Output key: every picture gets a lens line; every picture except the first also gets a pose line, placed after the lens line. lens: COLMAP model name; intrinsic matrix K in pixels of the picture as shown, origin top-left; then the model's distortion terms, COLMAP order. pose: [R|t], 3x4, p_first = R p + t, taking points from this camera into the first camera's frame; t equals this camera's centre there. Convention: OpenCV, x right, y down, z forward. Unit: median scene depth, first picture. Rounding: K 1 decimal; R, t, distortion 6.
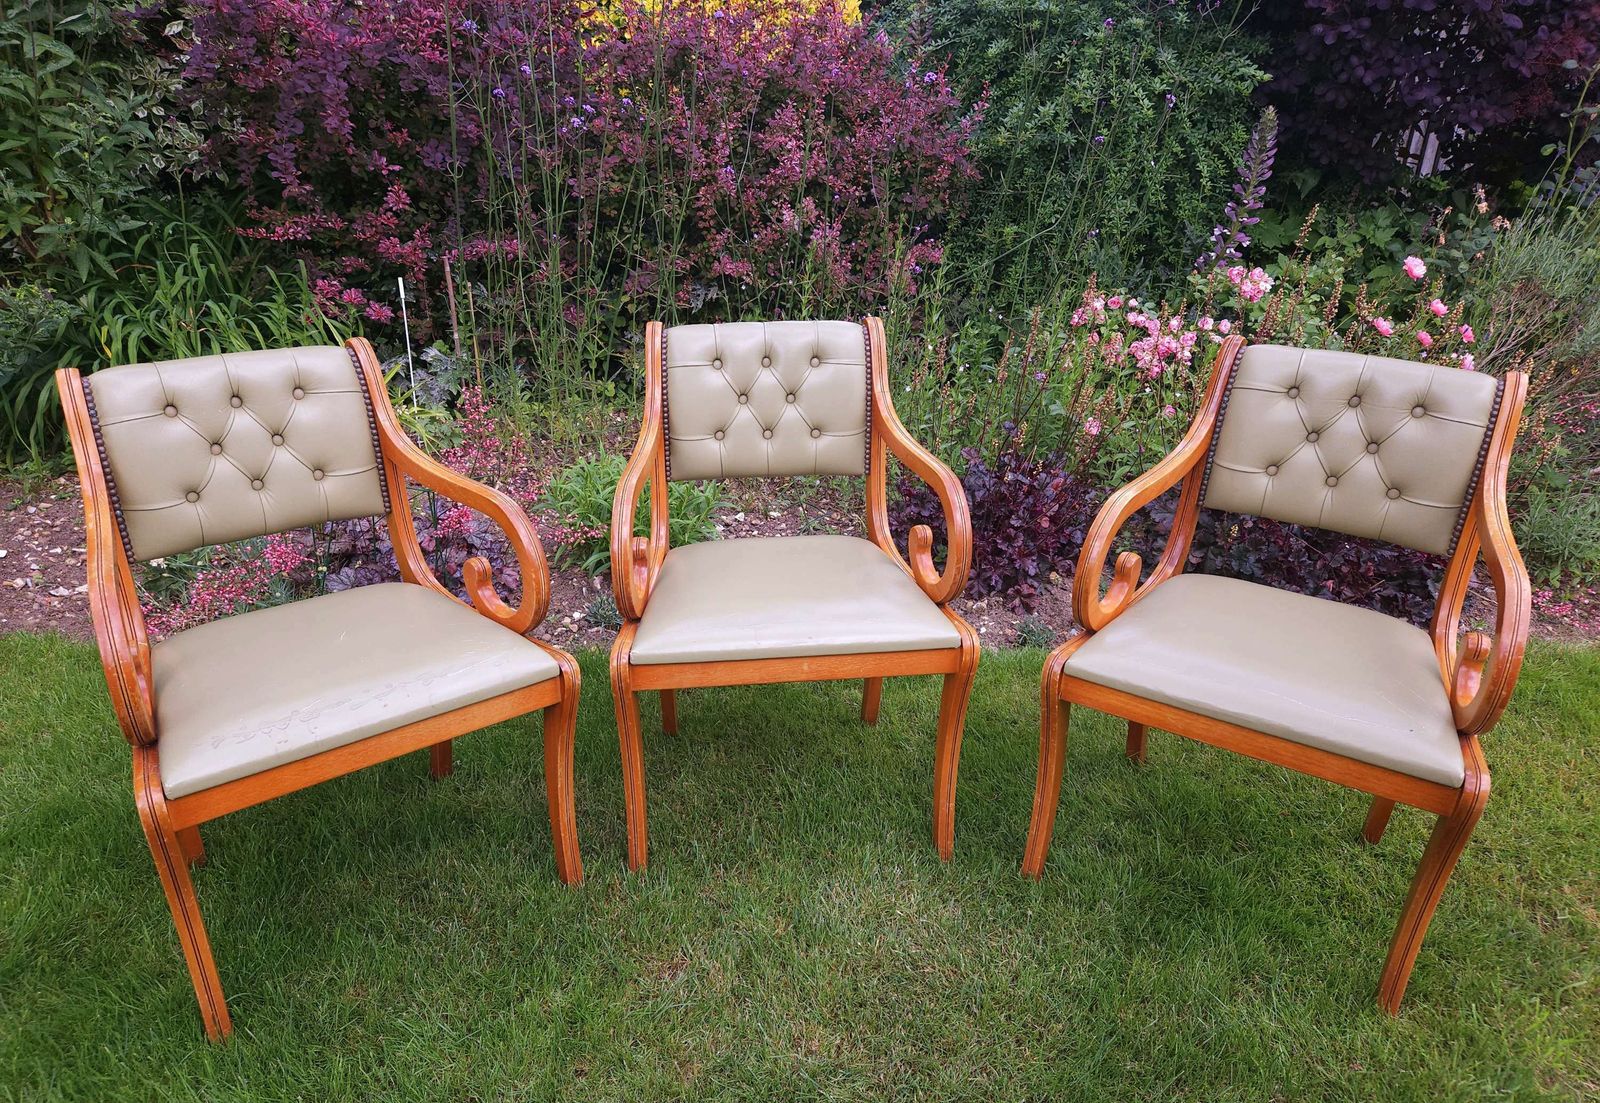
lens RADIAL K [[1070.5, 0, 793.0], [0, 1070.5, 599.0], [0, 0, 1]] dist [0.054976, -0.043368]
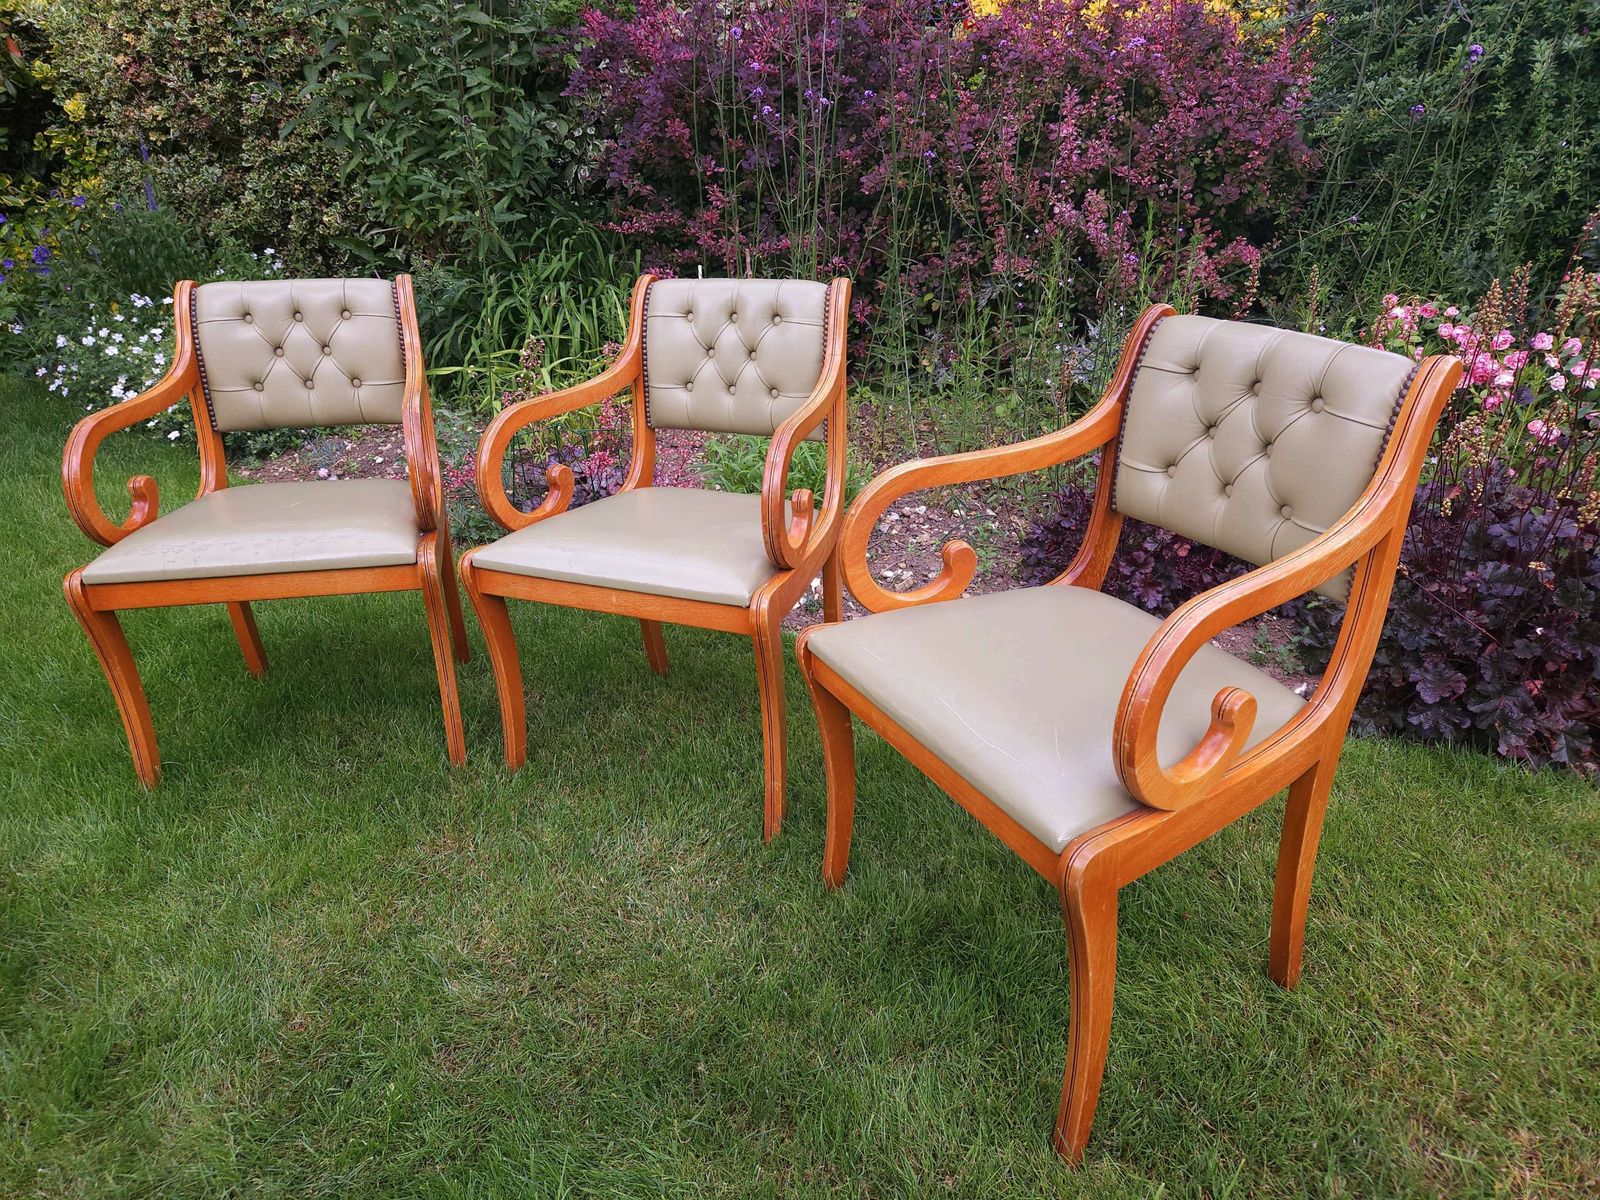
lens RADIAL K [[1071.9, 0, 794.8], [0, 1071.9, 591.0], [0, 0, 1]] dist [0.059054, -0.052074]
pose [[0.859879, 0.167042, -0.482395, 0.389719], [-0.184878, 0.982703, 0.010738, 0.007670], [0.475845, 0.079951, 0.875888, 0.110508]]
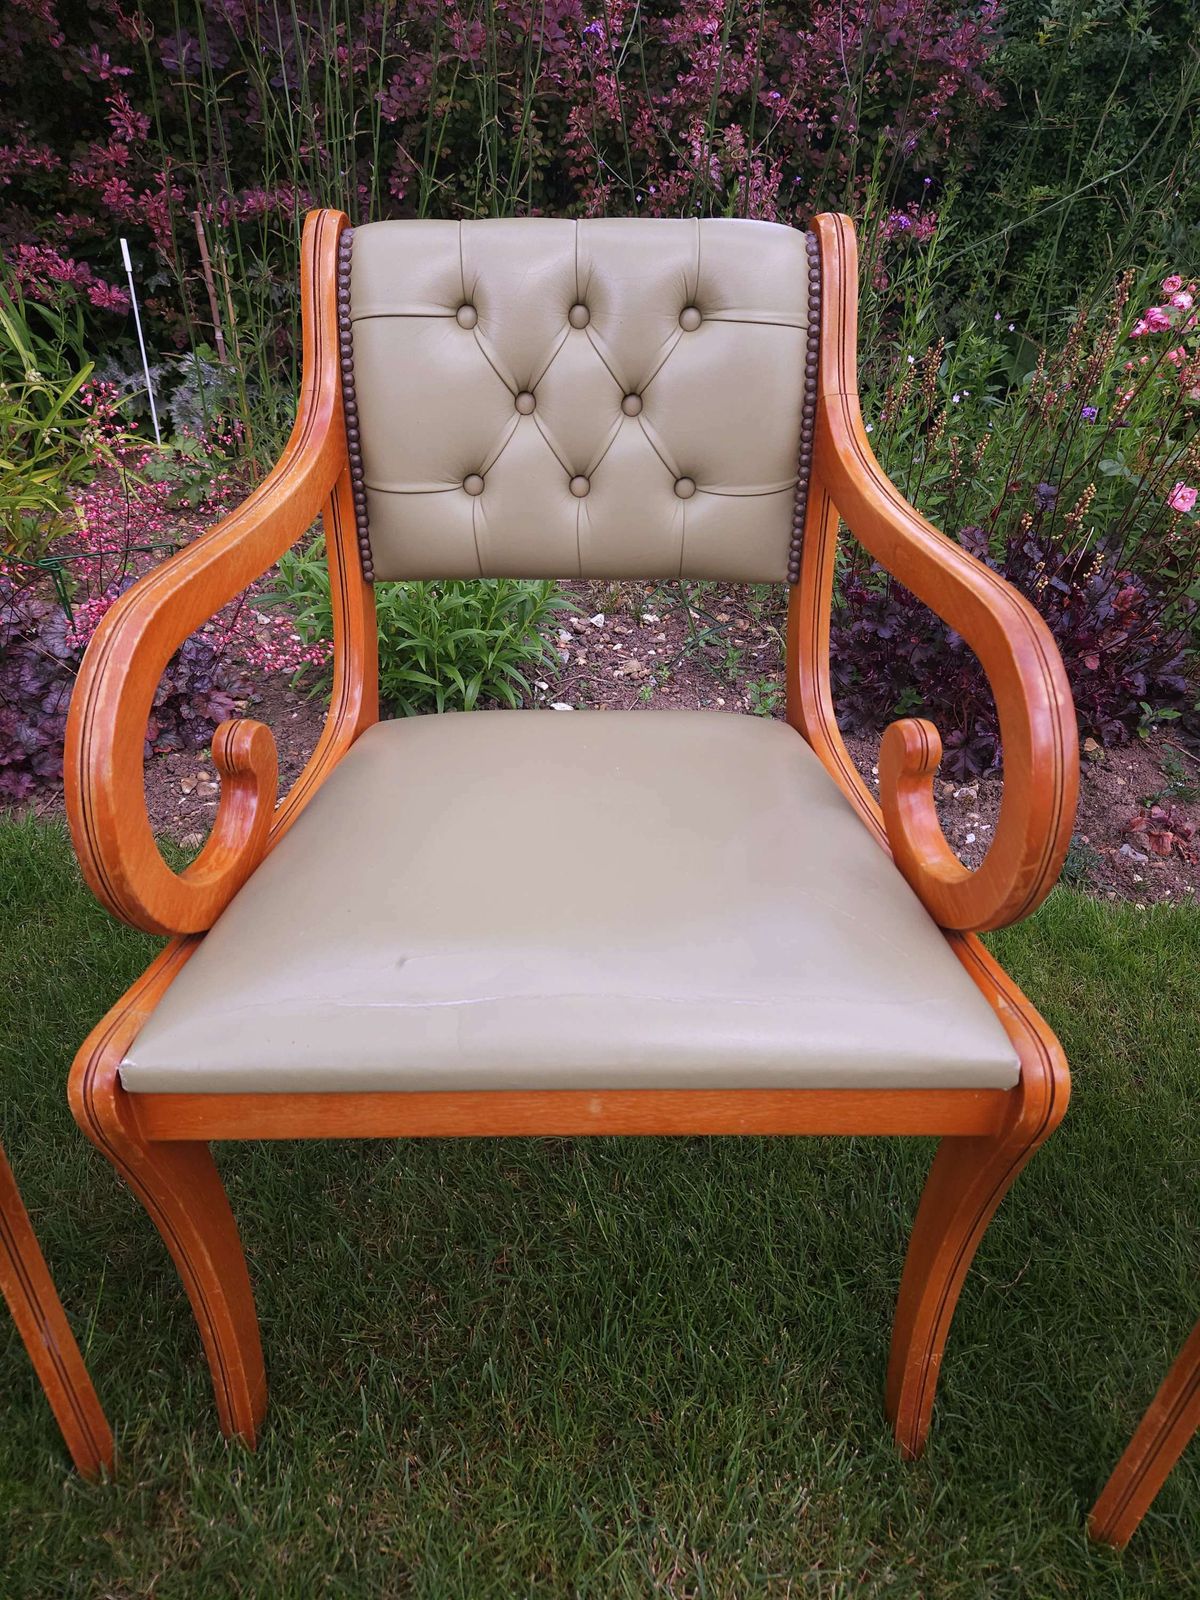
lens RADIAL K [[1071.9, 0, 613.2], [0, 1071.9, 797.0], [0, 0, 1]] dist [0.059054, -0.052074]
pose [[0.994766, 0.058675, -0.083652, 0.026213], [-0.048560, 0.991800, 0.118213, -0.054811], [0.089902, -0.113532, 0.989459, 0.377922]]
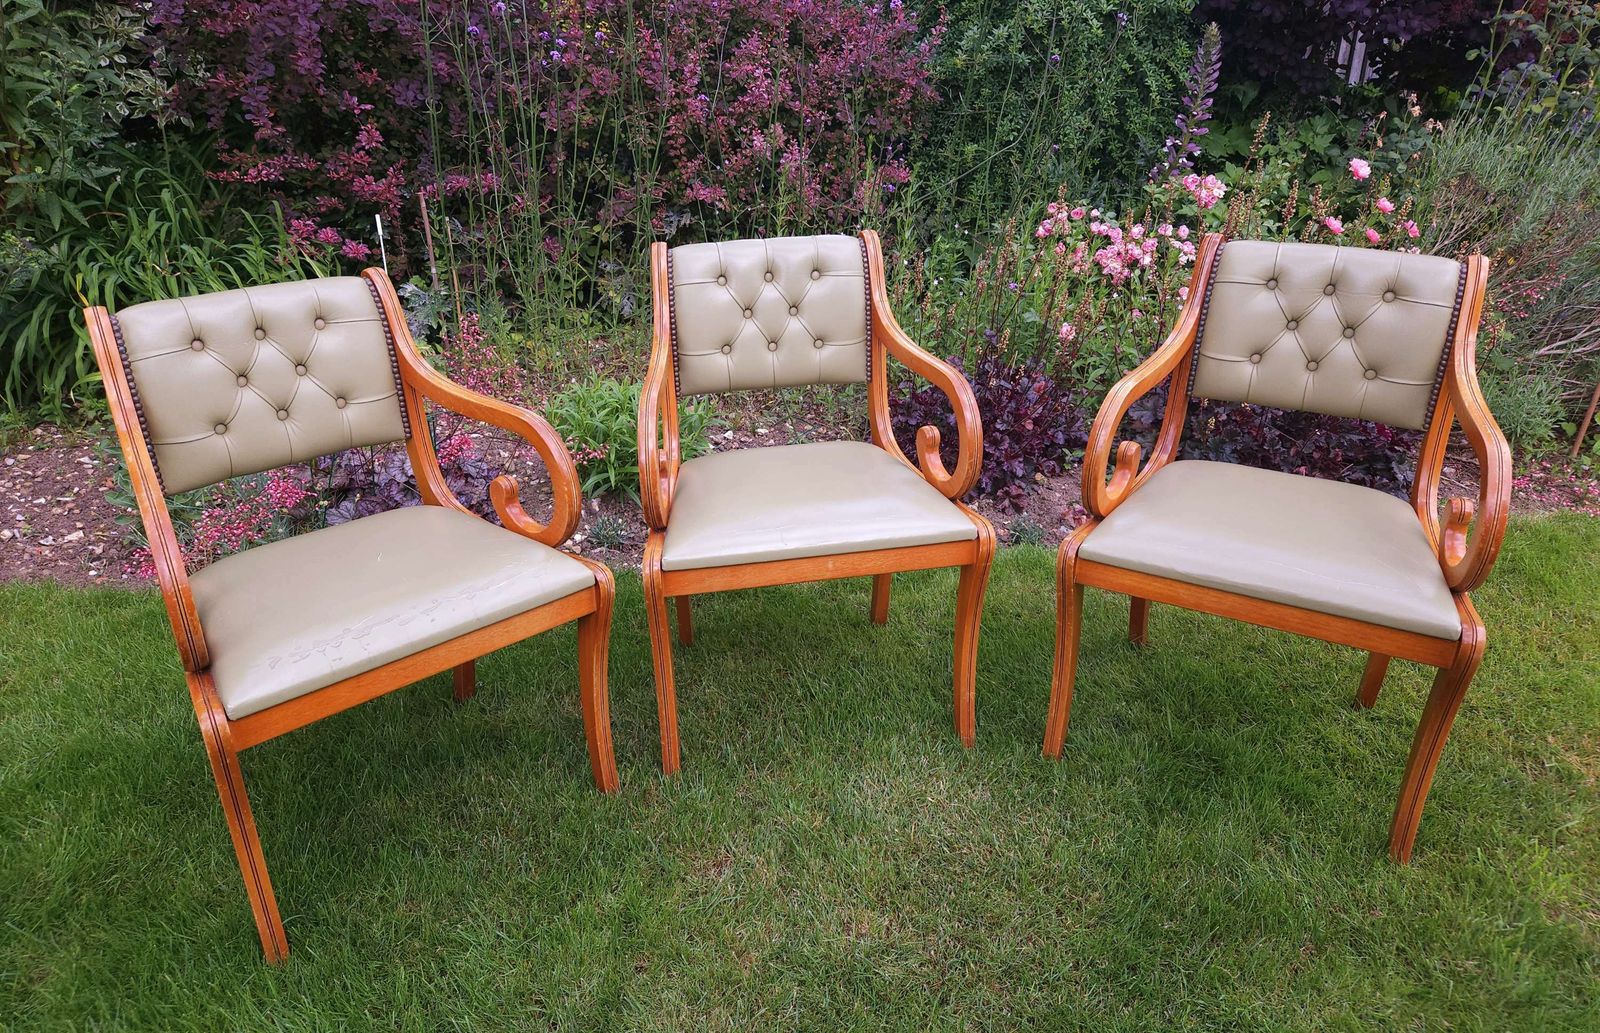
lens RADIAL K [[1069.8, 0, 801.2], [0, 1069.8, 500.9], [0, 0, 1]] dist [0.055495, -0.043508]
pose [[0.997634, -0.049735, 0.047469, -0.037303], [0.050827, 0.998463, -0.022091, 0.013492], [-0.046297, 0.024452, 0.998628, -0.020327]]
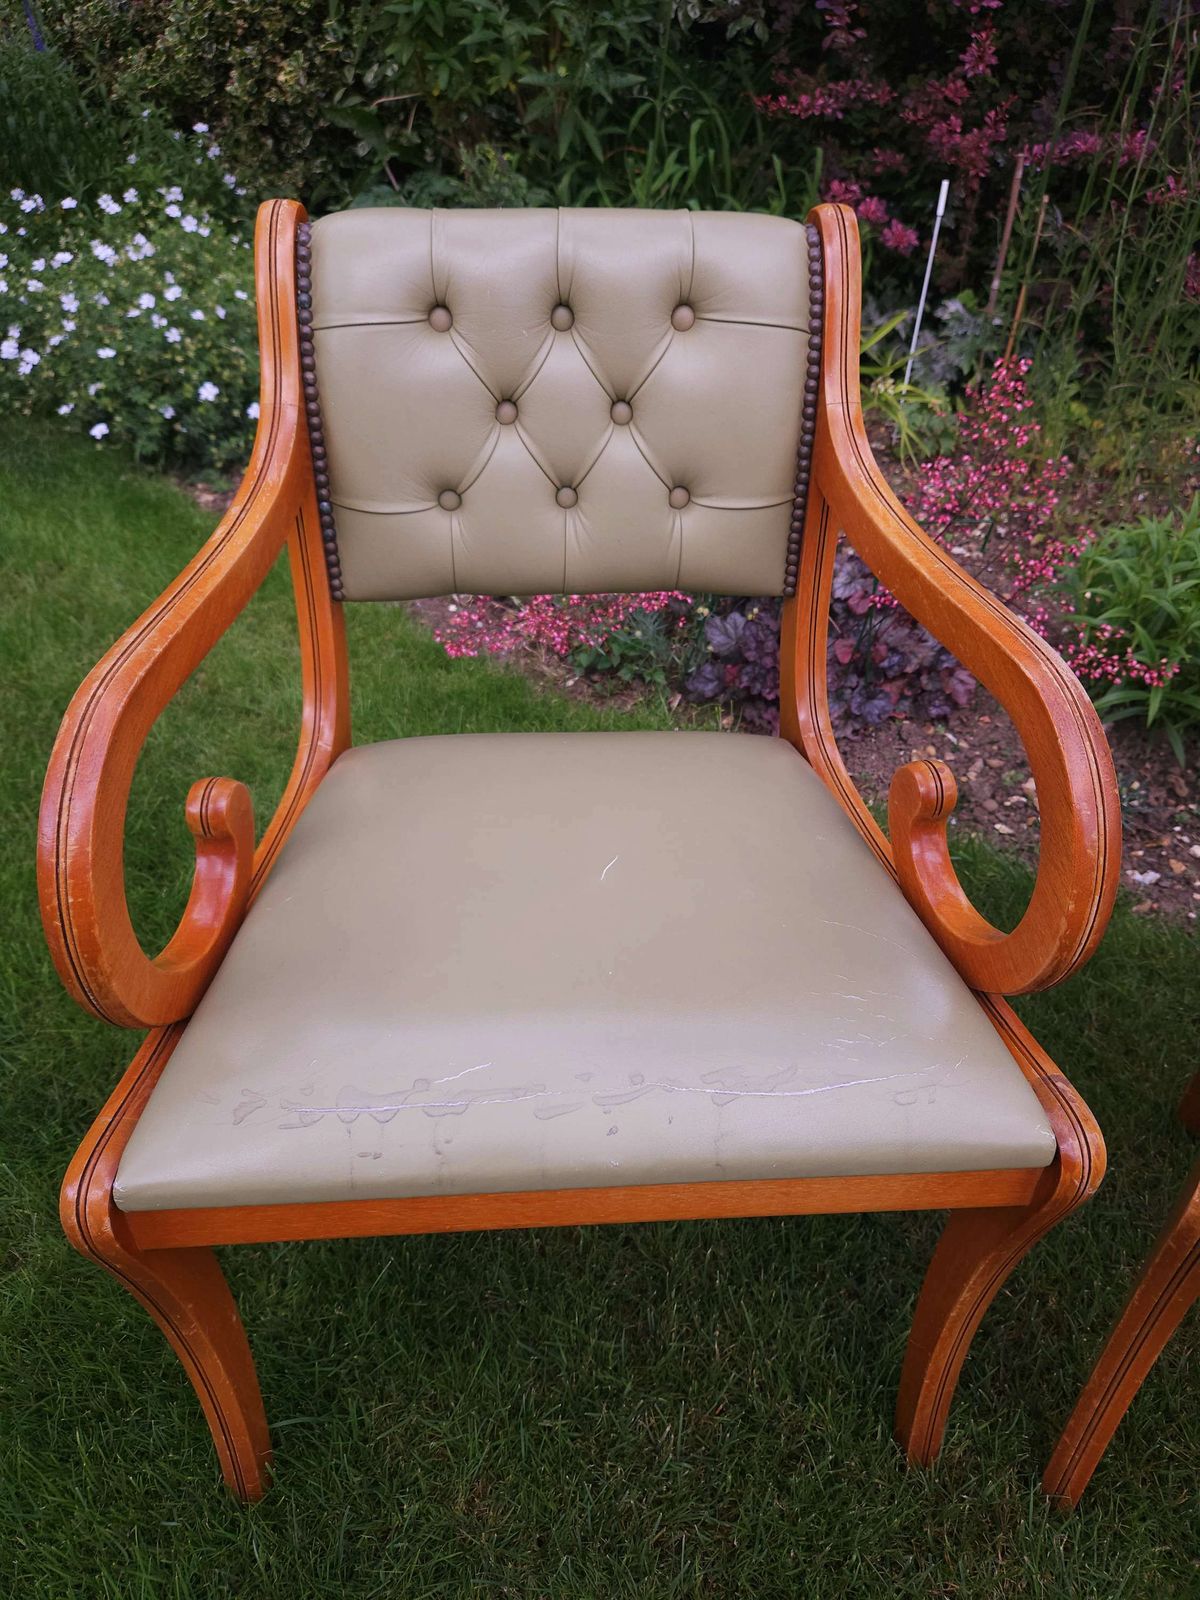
lens RADIAL K [[1071.9, 0, 607.1], [0, 1071.9, 796.7], [0, 0, 1]] dist [0.059054, -0.052074]
pose [[0.824167, 0.329320, -0.460758, -0.120980], [-0.241488, 0.940240, 0.240068, -0.060190], [0.512282, -0.086589, 0.854441, 0.342992]]
